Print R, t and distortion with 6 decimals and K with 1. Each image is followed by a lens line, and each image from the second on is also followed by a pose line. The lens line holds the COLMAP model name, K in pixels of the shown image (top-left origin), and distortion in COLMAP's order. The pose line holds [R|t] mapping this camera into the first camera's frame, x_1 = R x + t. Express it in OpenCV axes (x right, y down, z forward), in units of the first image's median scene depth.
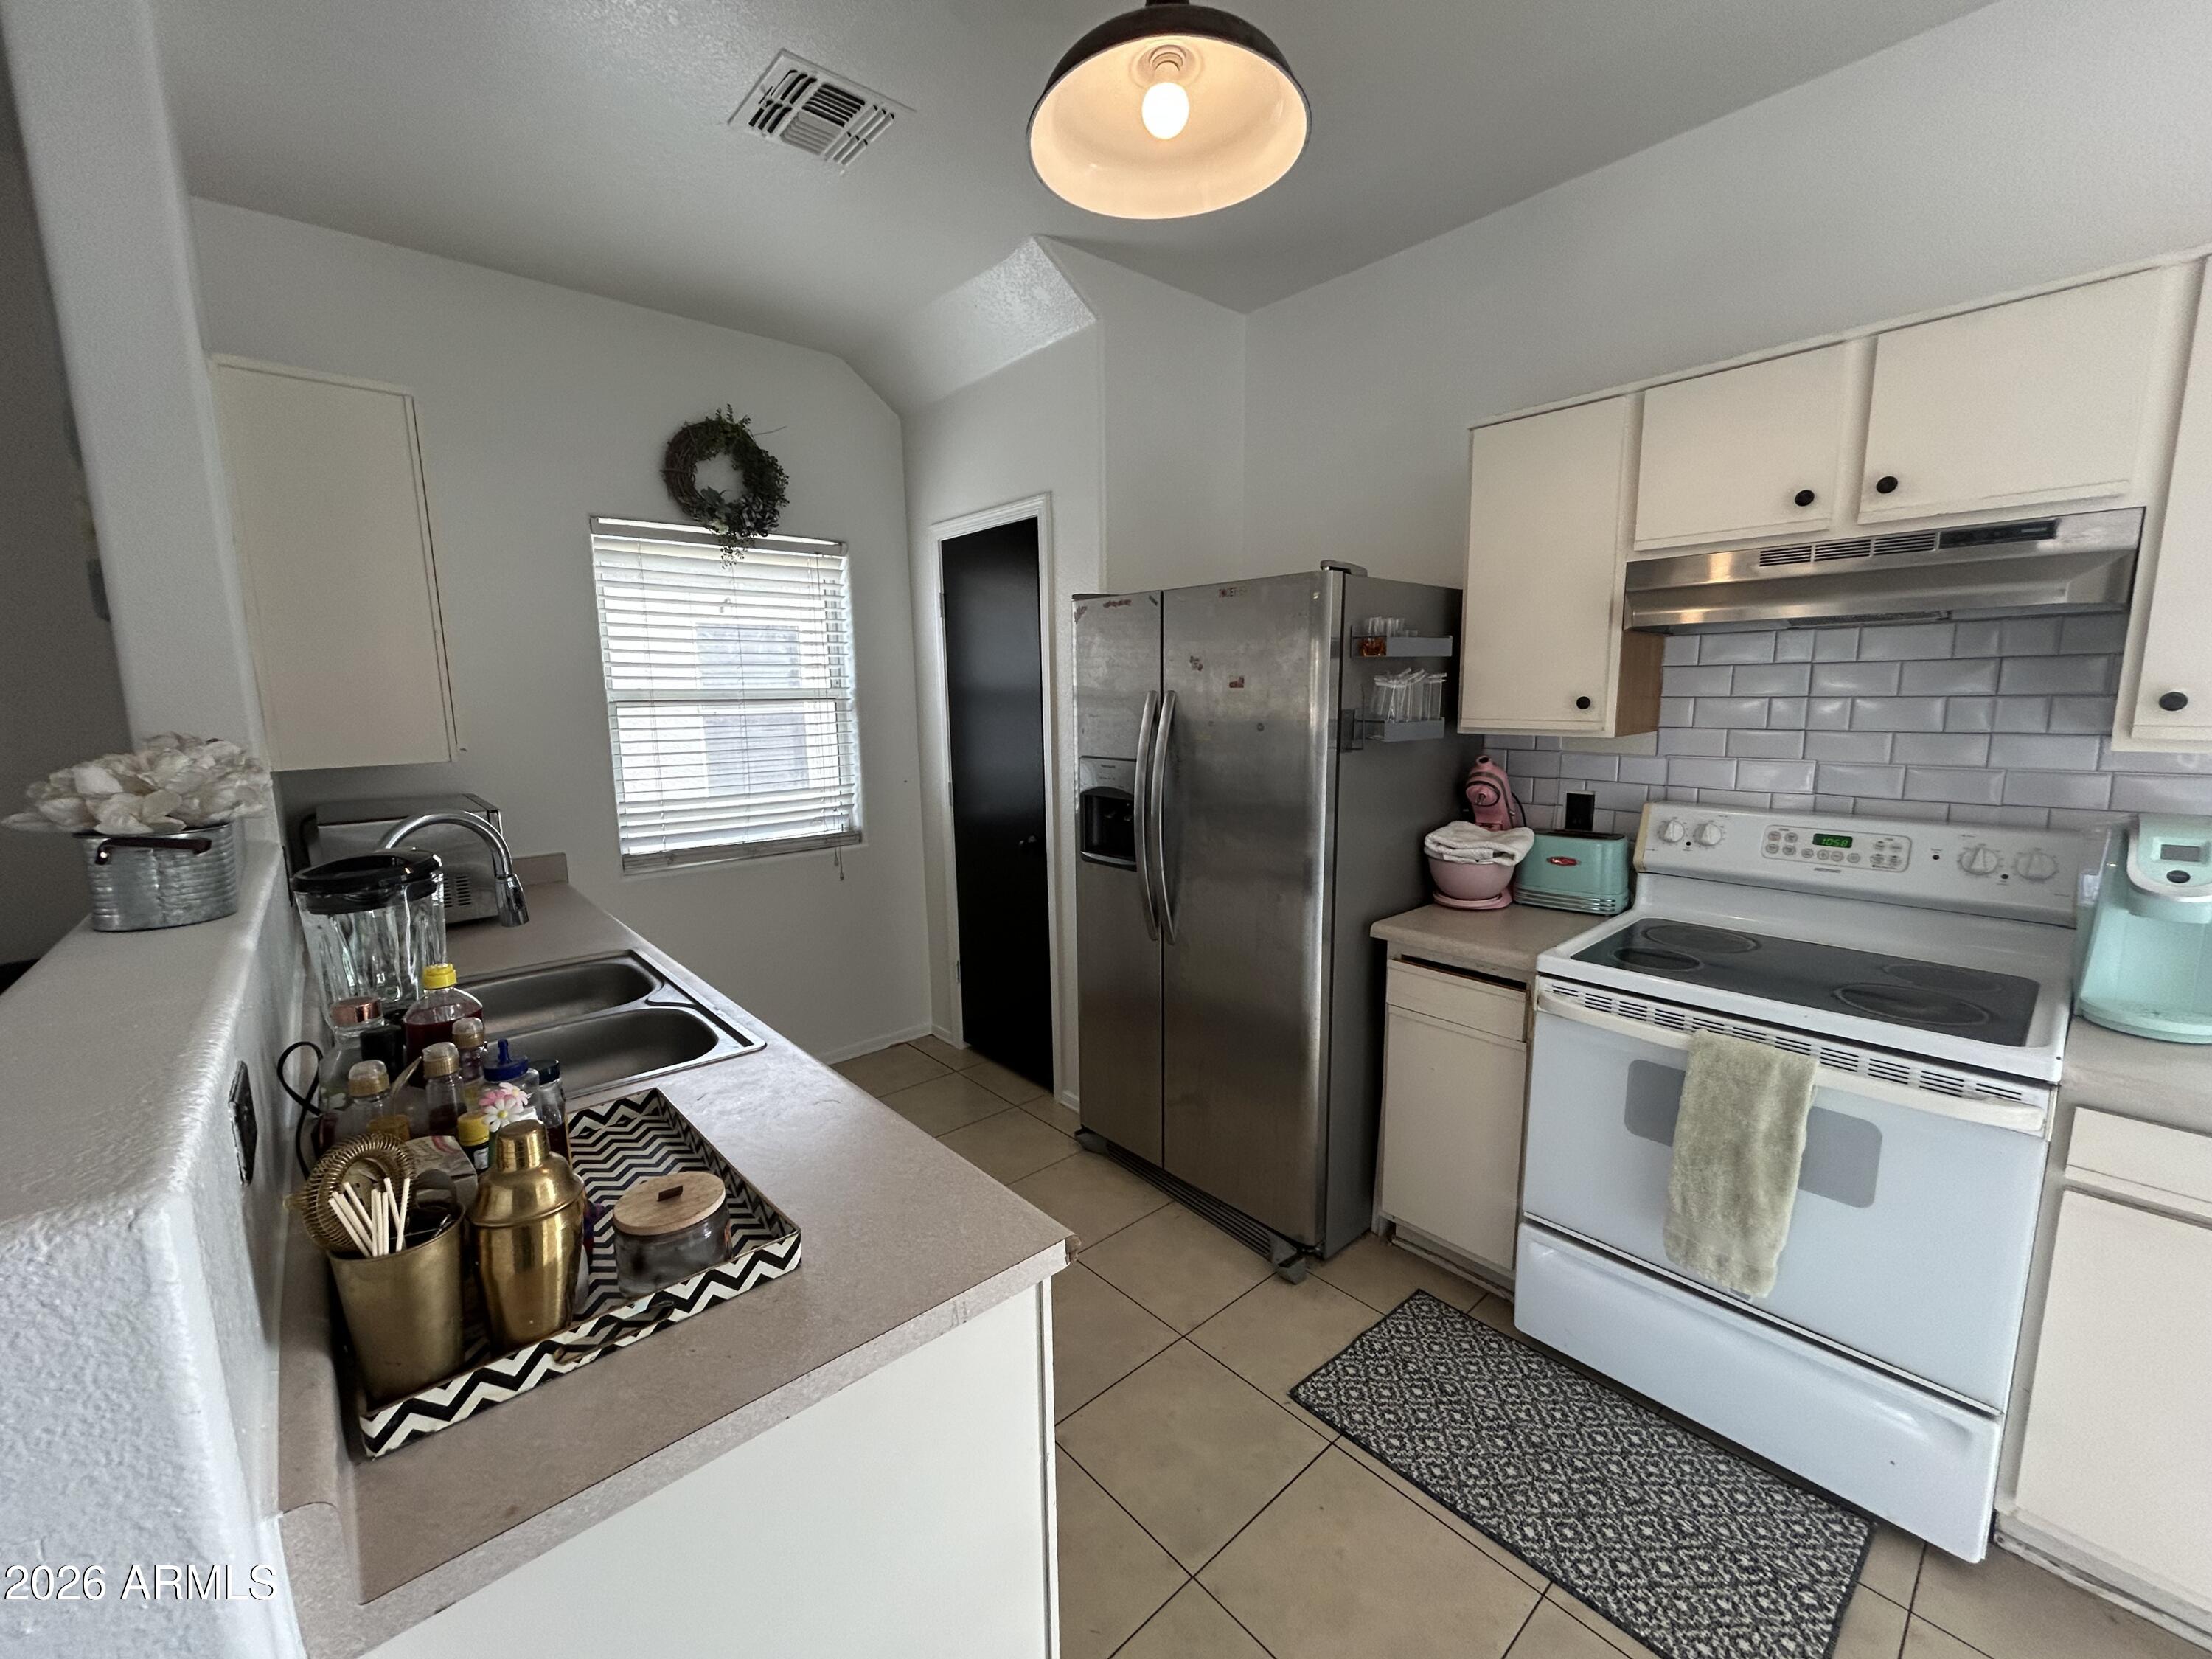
lens RADIAL K [[897.2, 0, 1074.8], [0, 897.2, 832.2], [0, 0, 1]] dist [0.002925, -0.001499]
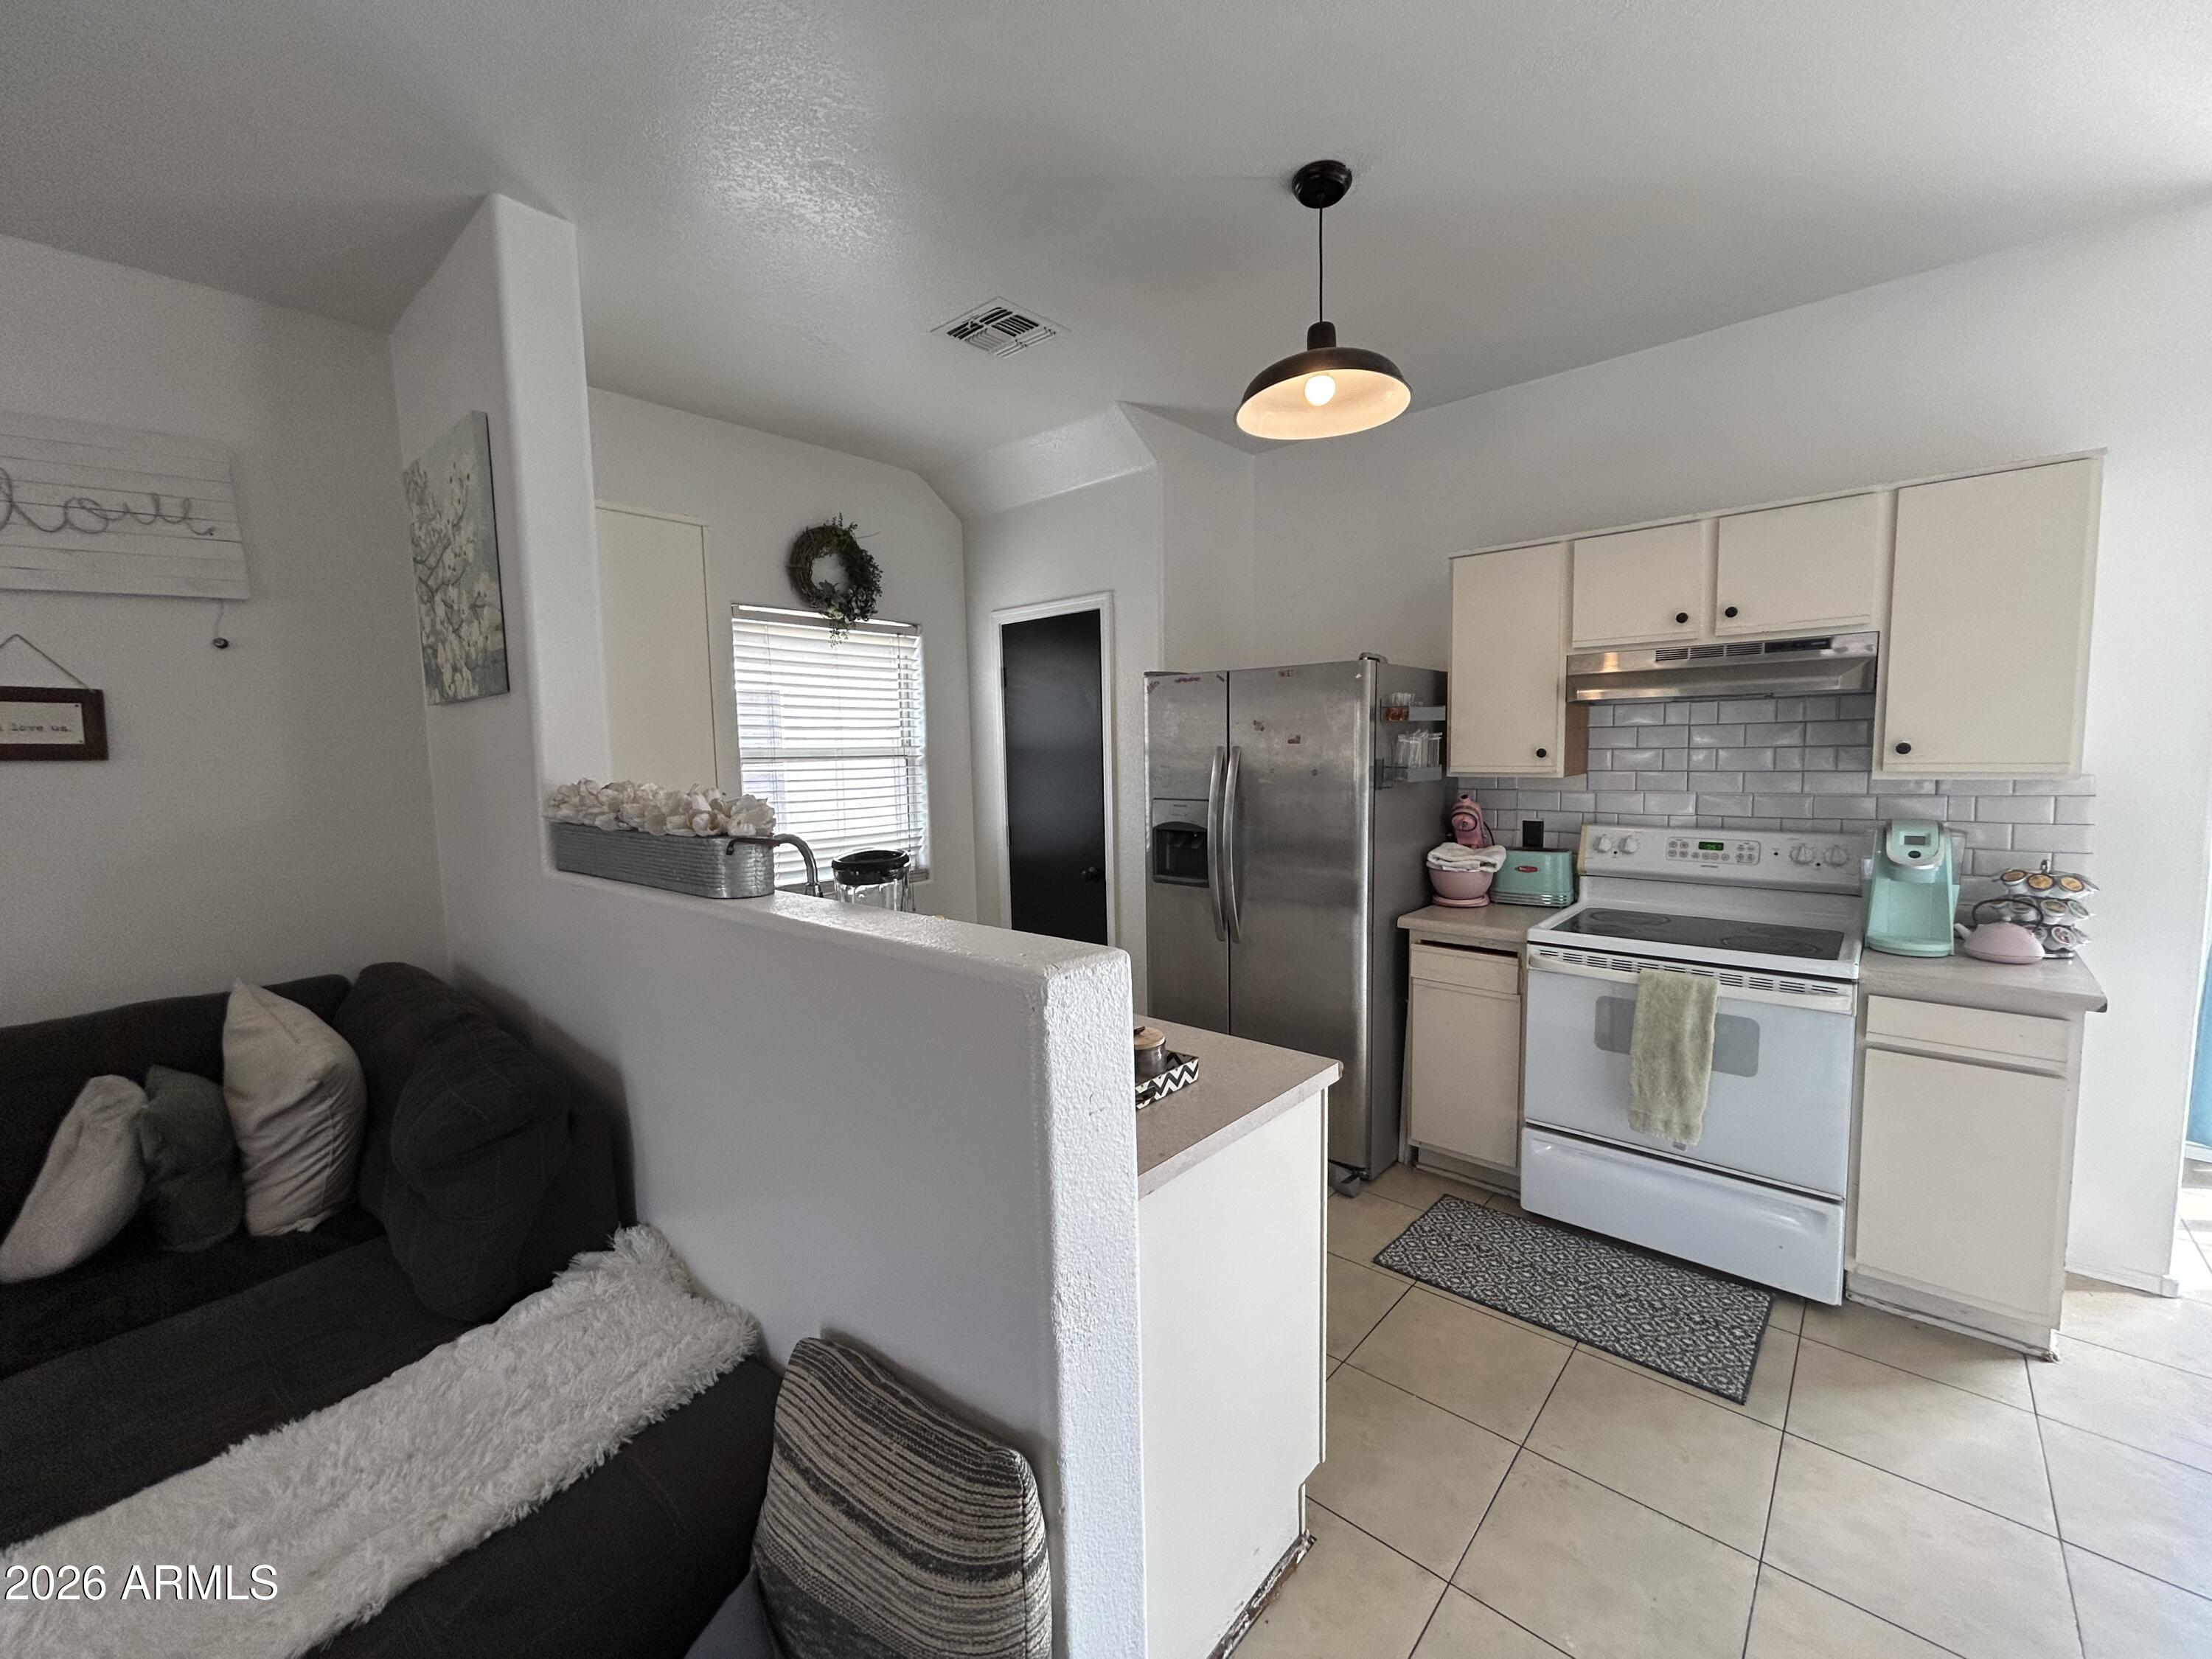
lens RADIAL K [[897.2, 0, 1077.9], [0, 897.2, 832.8], [0, 0, 1]] dist [0.002925, -0.001499]
pose [[0.993209, -0.015363, 0.115321, -0.347853], [0.022816, 0.997715, -0.063590, 0.058210], [-0.114081, 0.065790, 0.991291, -0.332416]]
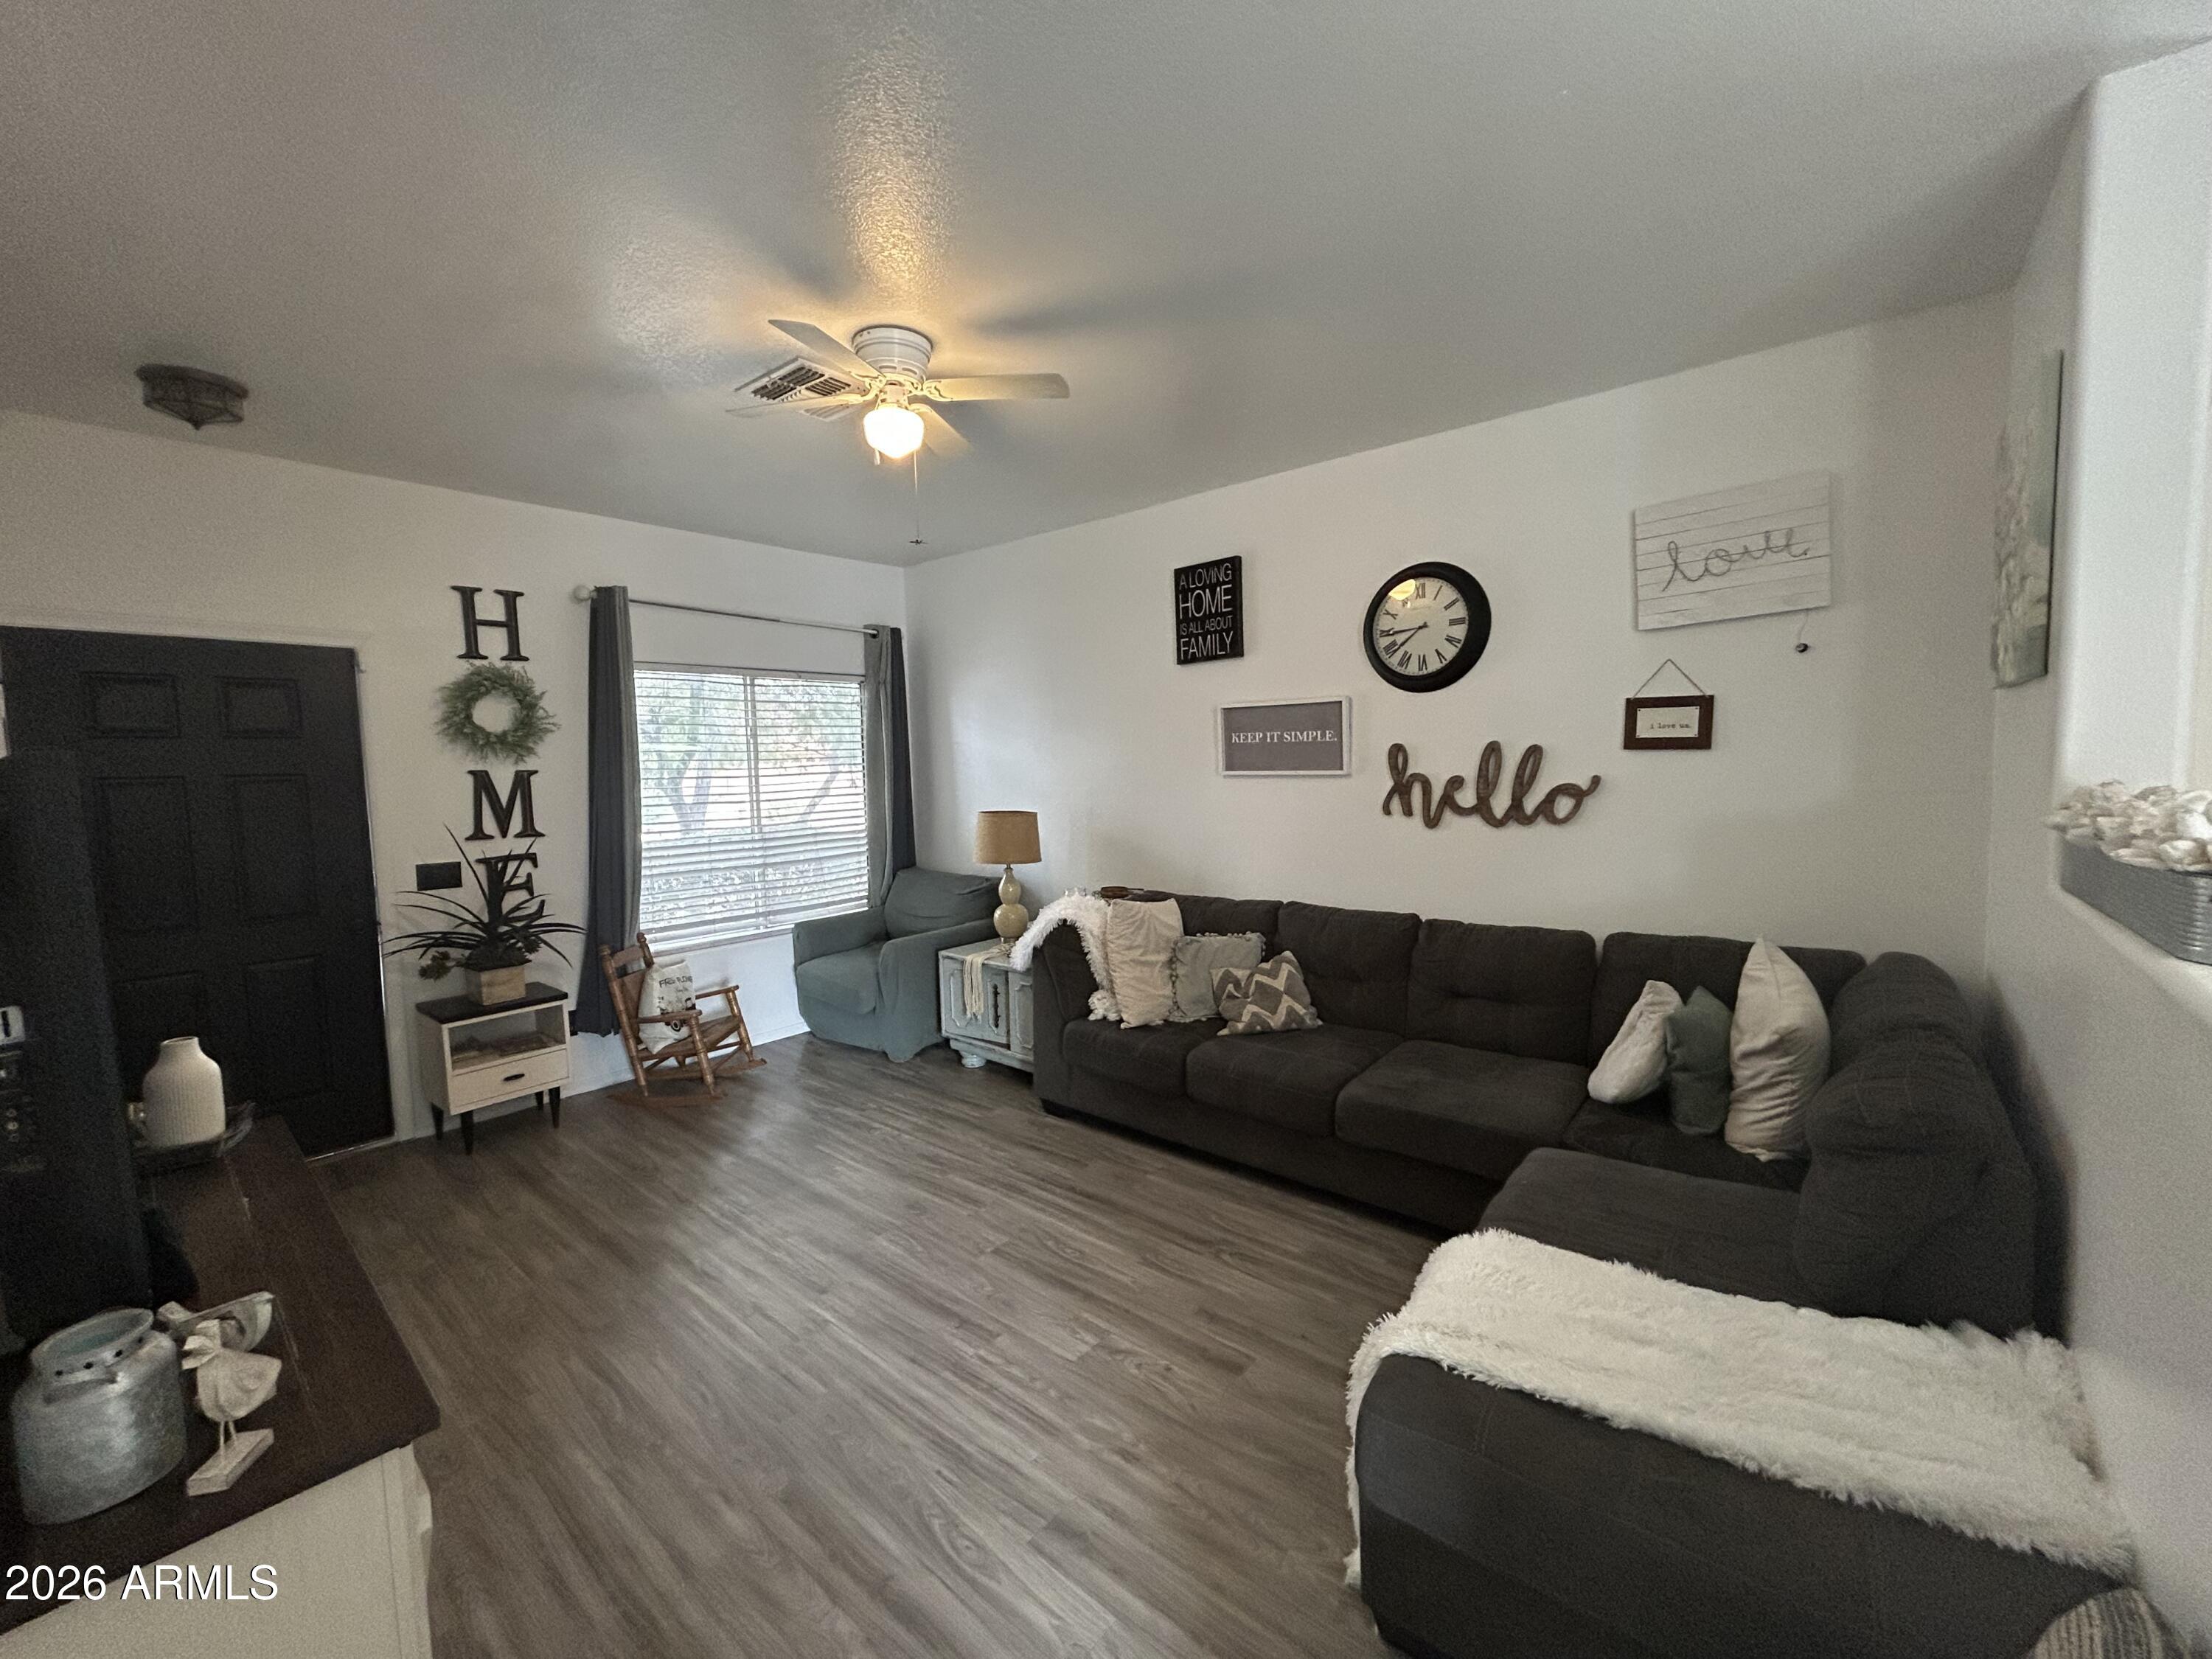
lens RADIAL K [[897.2, 0, 1103.6], [0, 897.2, 822.6], [0, 0, 1]] dist [0.002925, -0.001499]
pose [[0.146162, 0.083986, -0.985689, -0.096442], [-0.129814, 0.989402, 0.065053, 0.019873], [0.980706, 0.118448, 0.155515, -0.272155]]
